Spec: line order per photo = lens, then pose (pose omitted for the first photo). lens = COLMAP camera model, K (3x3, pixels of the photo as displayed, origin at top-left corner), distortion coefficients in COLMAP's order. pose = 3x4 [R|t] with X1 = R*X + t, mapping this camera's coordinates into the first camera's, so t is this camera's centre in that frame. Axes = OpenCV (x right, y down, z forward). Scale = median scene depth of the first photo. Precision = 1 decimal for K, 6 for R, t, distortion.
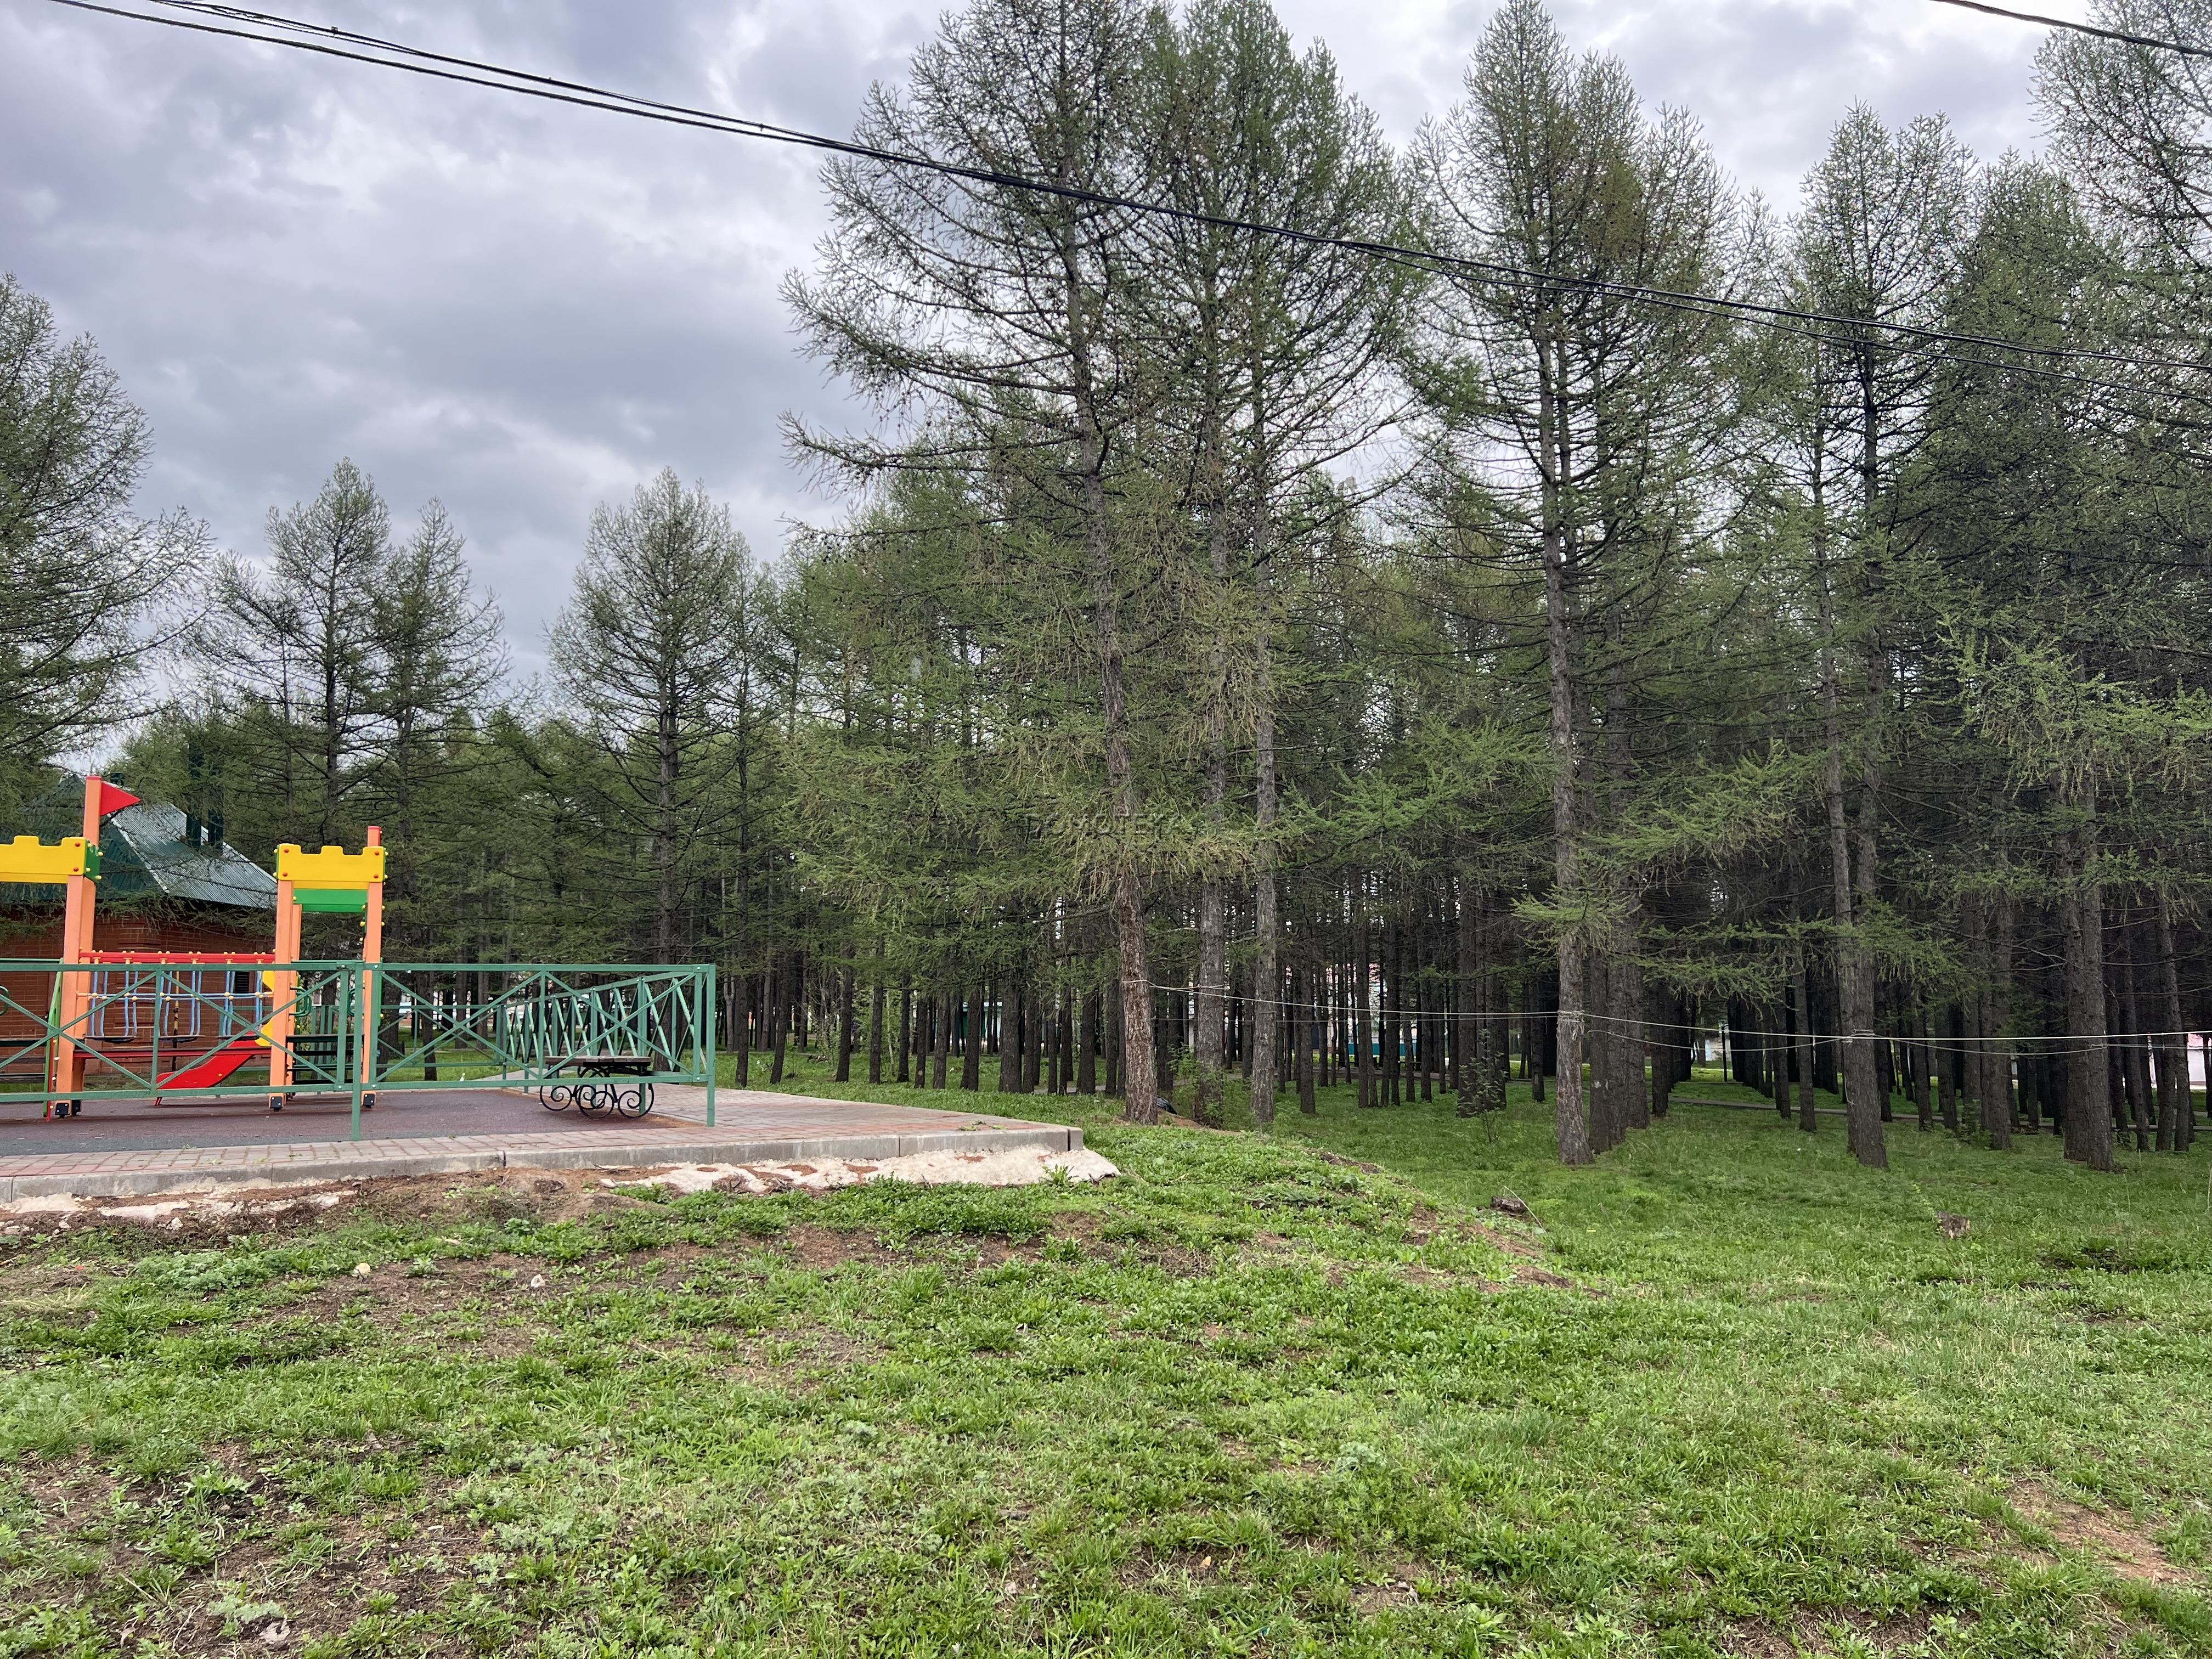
lens RADIAL K [[1672.7, 0, 1116.4], [0, 1672.7, 835.1], [0, 0, 1]] dist [0.088296, -0.081492]
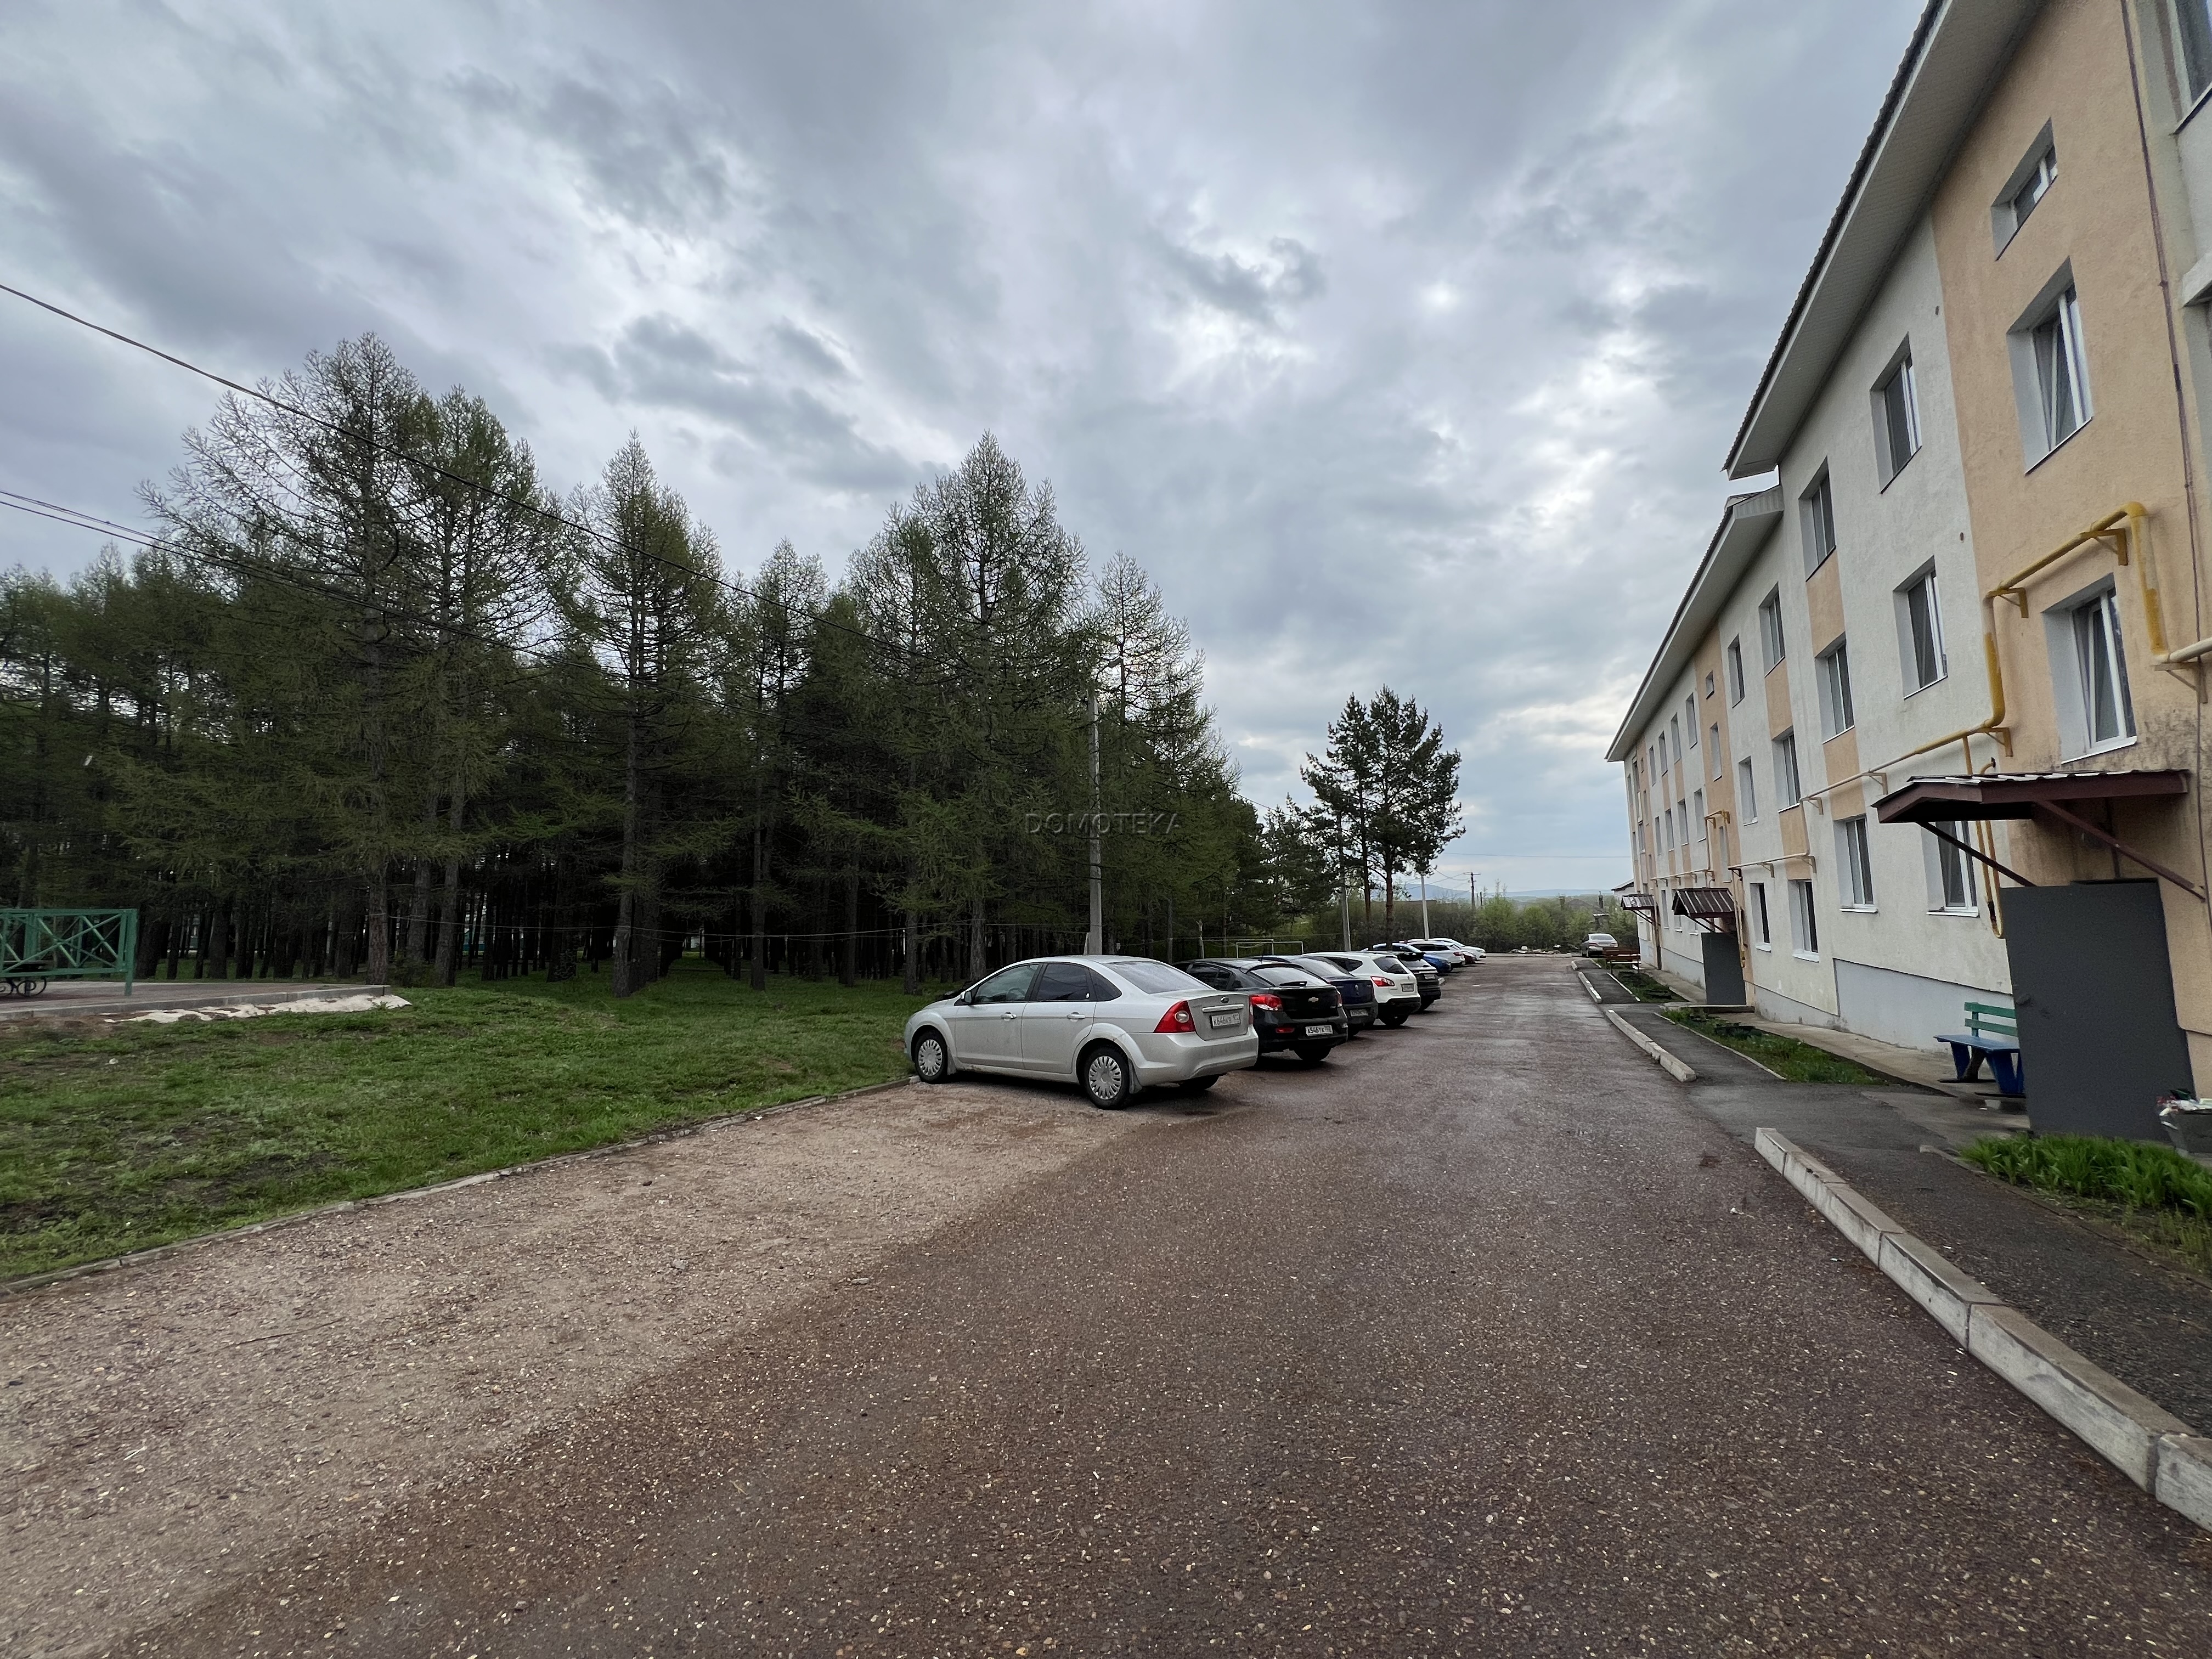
lens RADIAL K [[886.2, 0, 1102.1], [0, 886.2, 826.9], [0, 0, 1]] dist [-0.001750, 0.000297]
pose [[0.721833, 0.068015, 0.688717, -0.091632], [-0.066511, 0.997370, -0.028788, -0.035279], [-0.688863, -0.025027, 0.724459, -0.275698]]
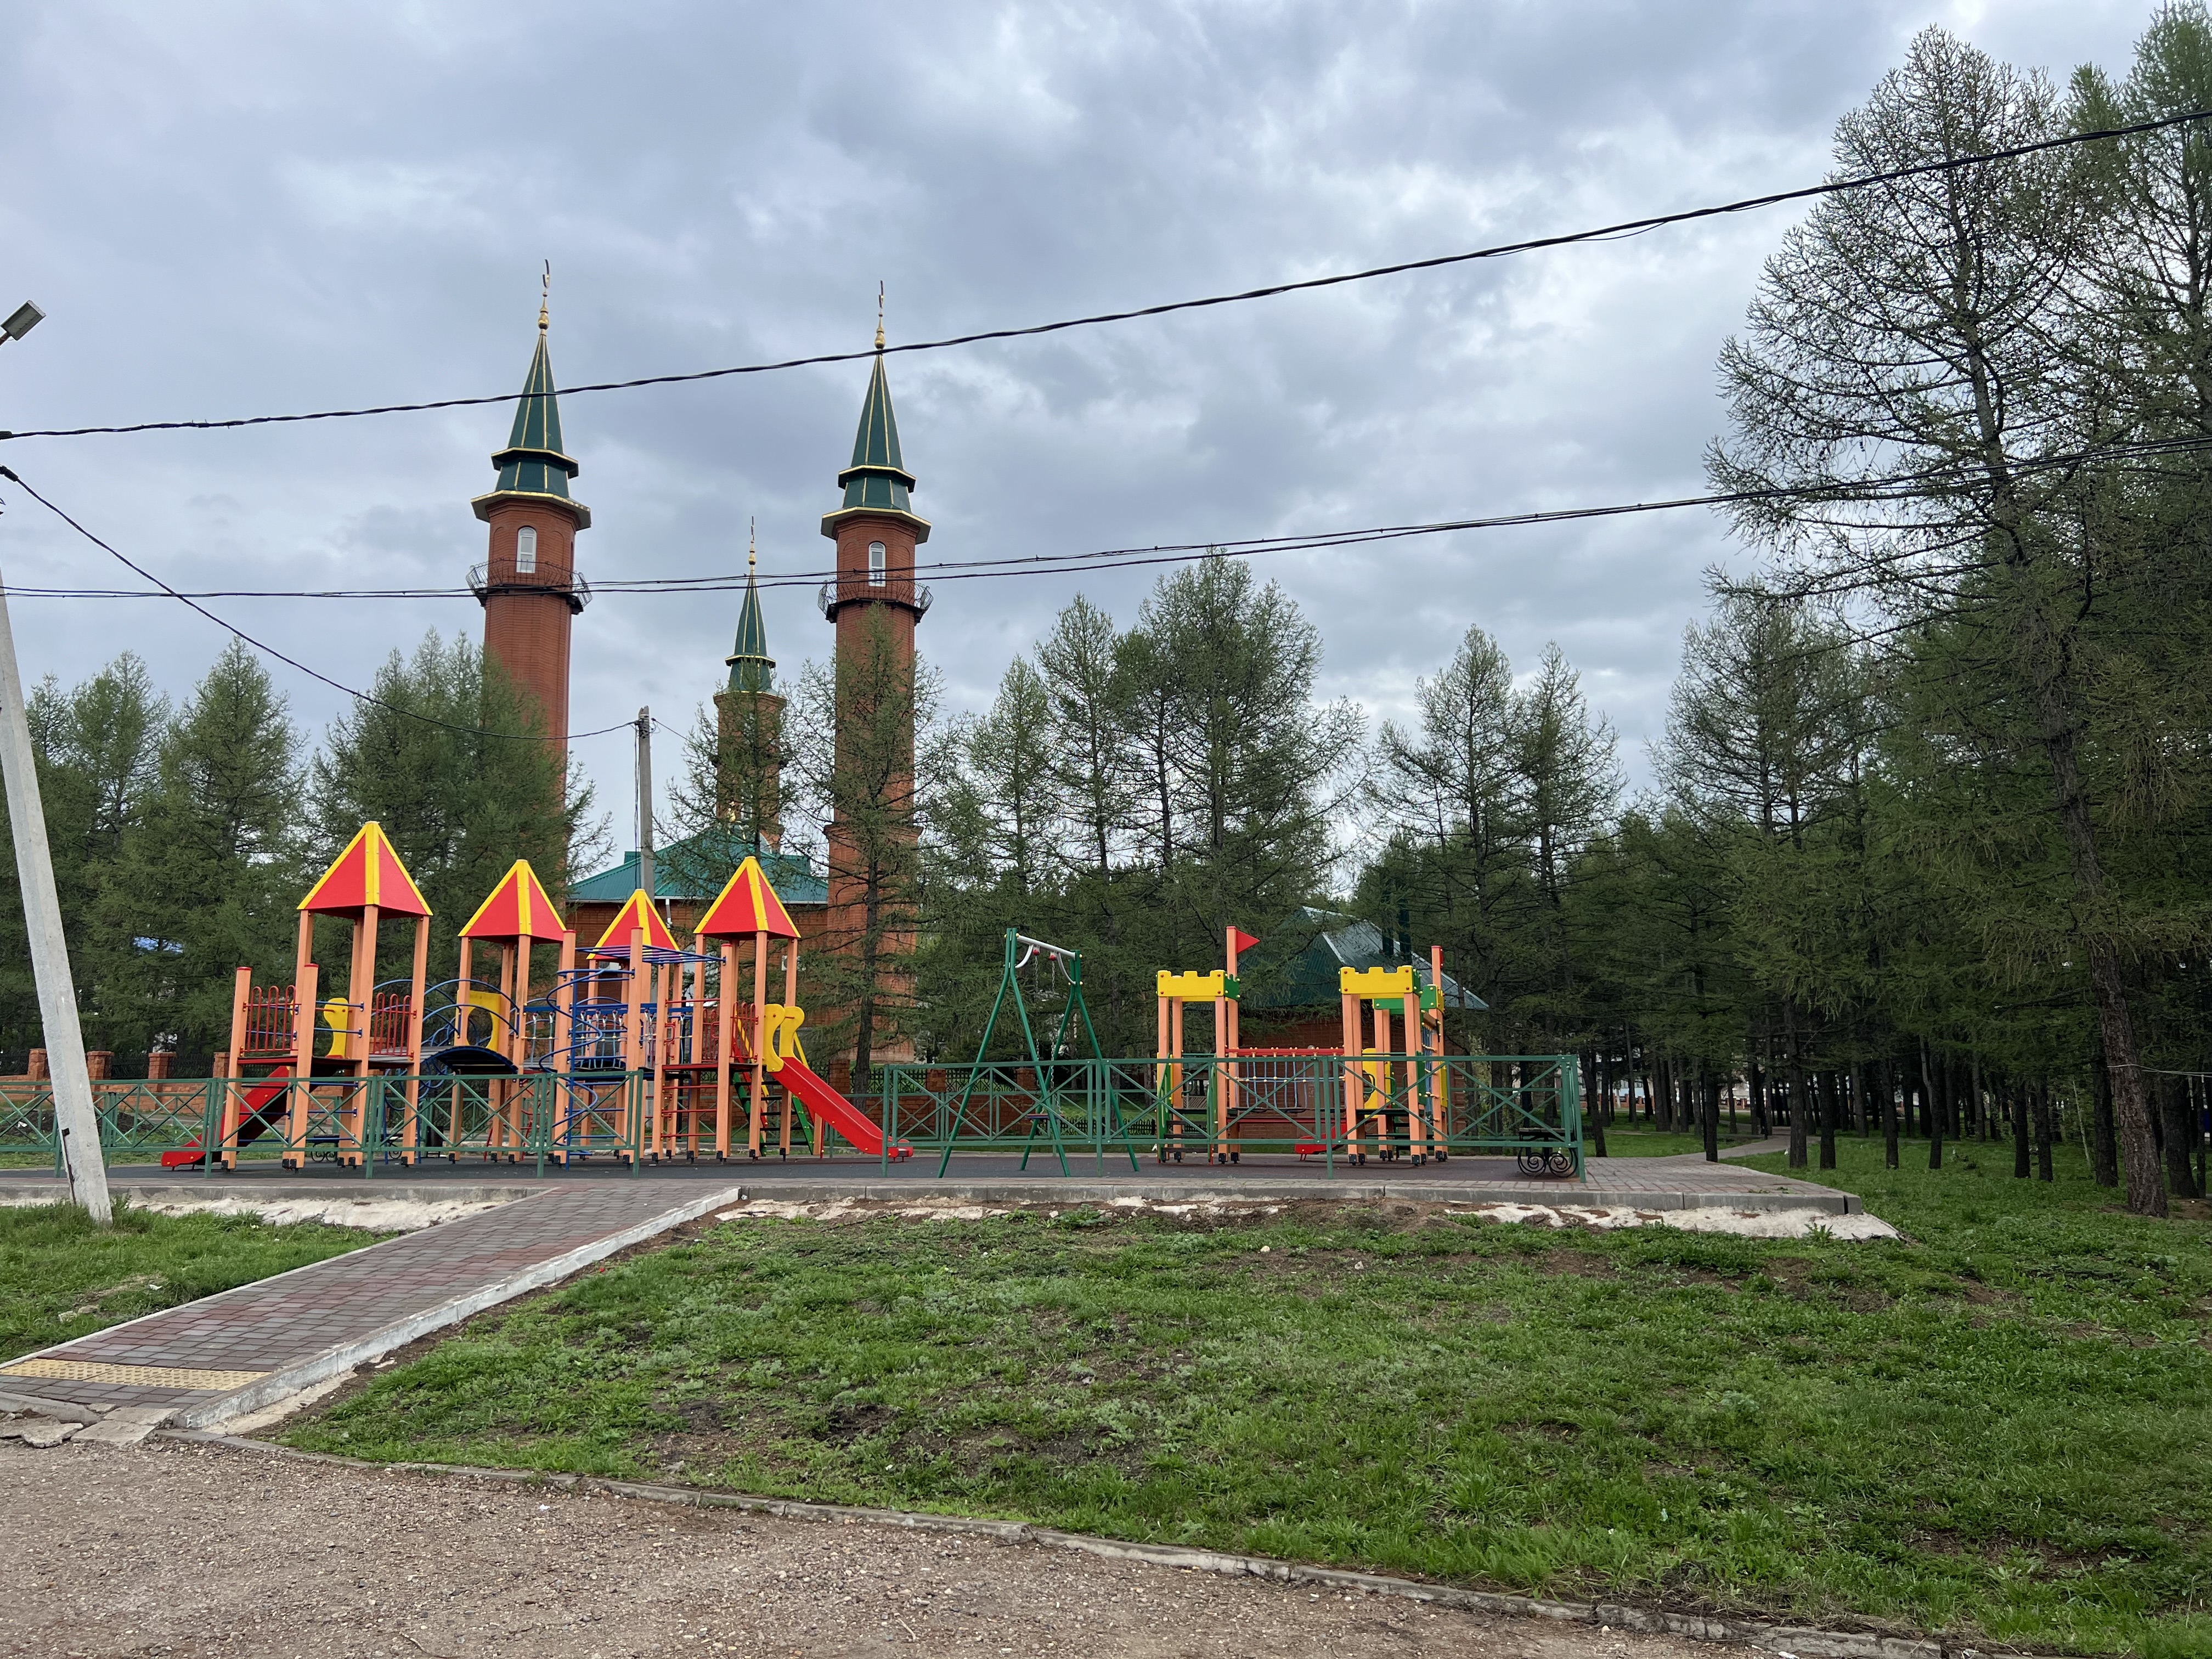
lens RADIAL K [[1672.7, 0, 1116.4], [0, 1672.7, 835.1], [0, 0, 1]] dist [0.088296, -0.081492]
pose [[0.763554, -0.098846, -0.638134, 0.202450], [0.066661, 0.995001, -0.074361, -0.010602], [0.642294, 0.014240, 0.766326, -0.127675]]
